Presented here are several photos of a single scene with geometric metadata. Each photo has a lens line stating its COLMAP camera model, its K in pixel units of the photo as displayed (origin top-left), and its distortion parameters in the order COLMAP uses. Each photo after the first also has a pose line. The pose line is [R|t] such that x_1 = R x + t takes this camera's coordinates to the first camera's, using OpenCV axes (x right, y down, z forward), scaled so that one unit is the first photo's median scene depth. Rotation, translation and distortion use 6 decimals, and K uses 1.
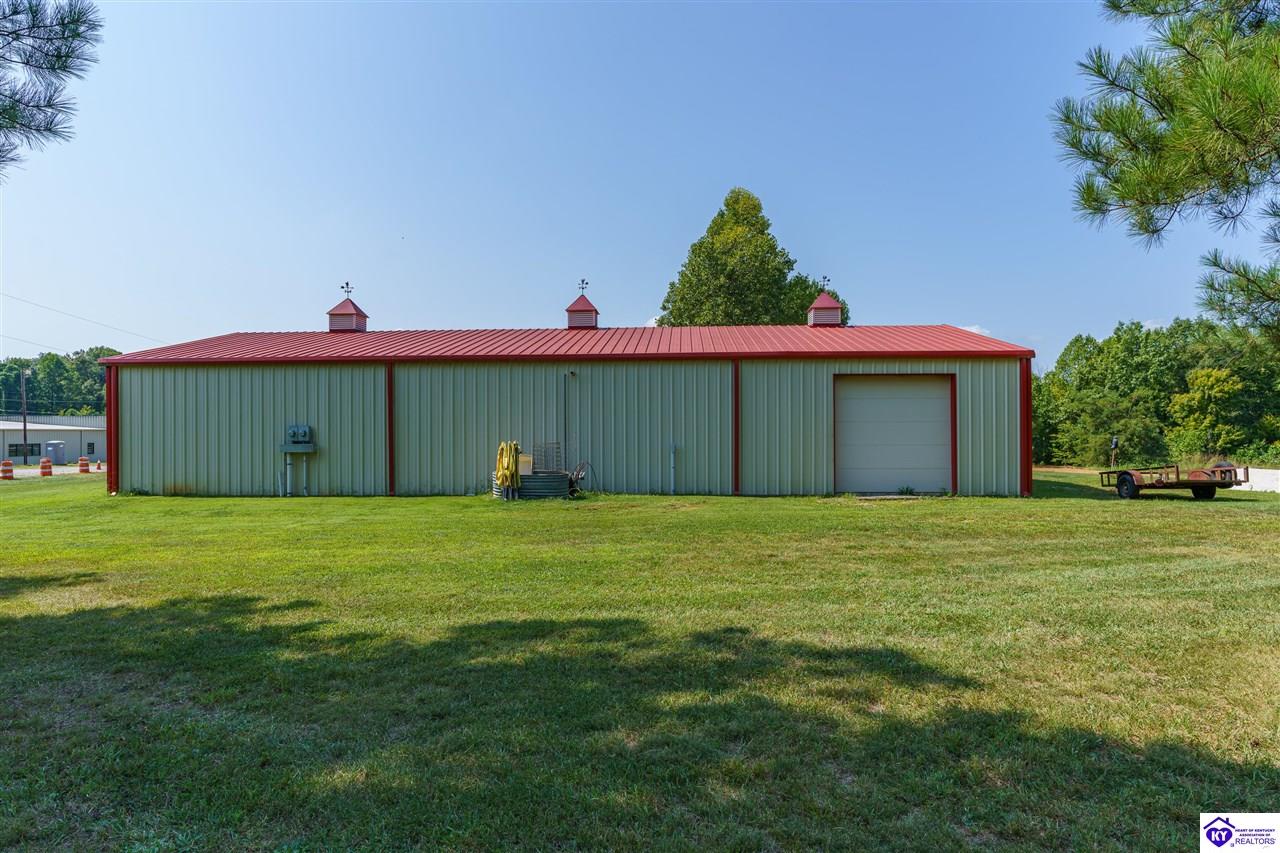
lens RADIAL K [[754.2, 0, 640.0], [0, 754.2, 426.5], [0, 0, 1]] dist [0.002036, 0.000196]
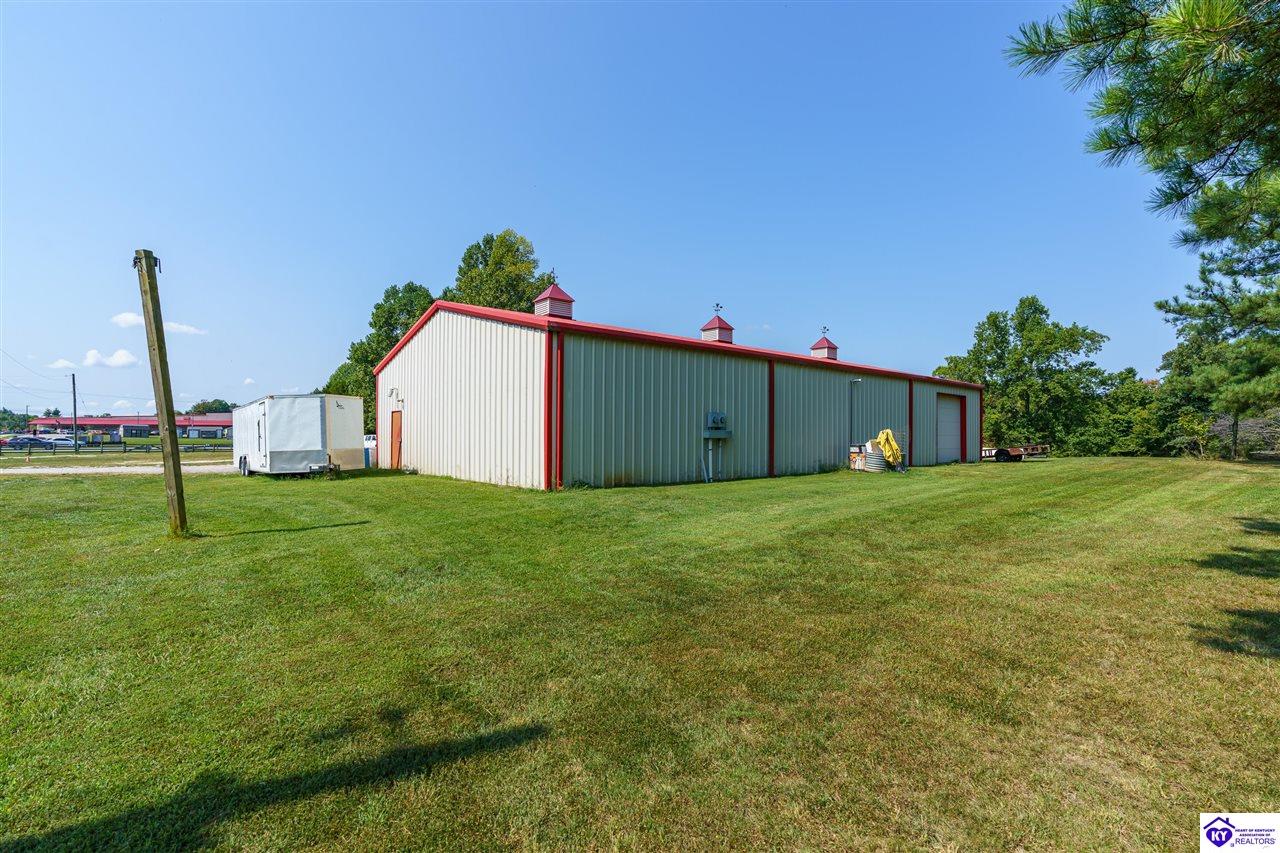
lens RADIAL K [[632.4, 0, 640.0], [0, 632.4, 426.5], [0, 0, 1]] dist [-0.000622, 0.000157]
pose [[0.690150, 0.018807, 0.723422, -1.146848], [-0.001602, 0.999699, -0.024461, 0.039588], [-0.723664, 0.015723, 0.689973, 0.486659]]
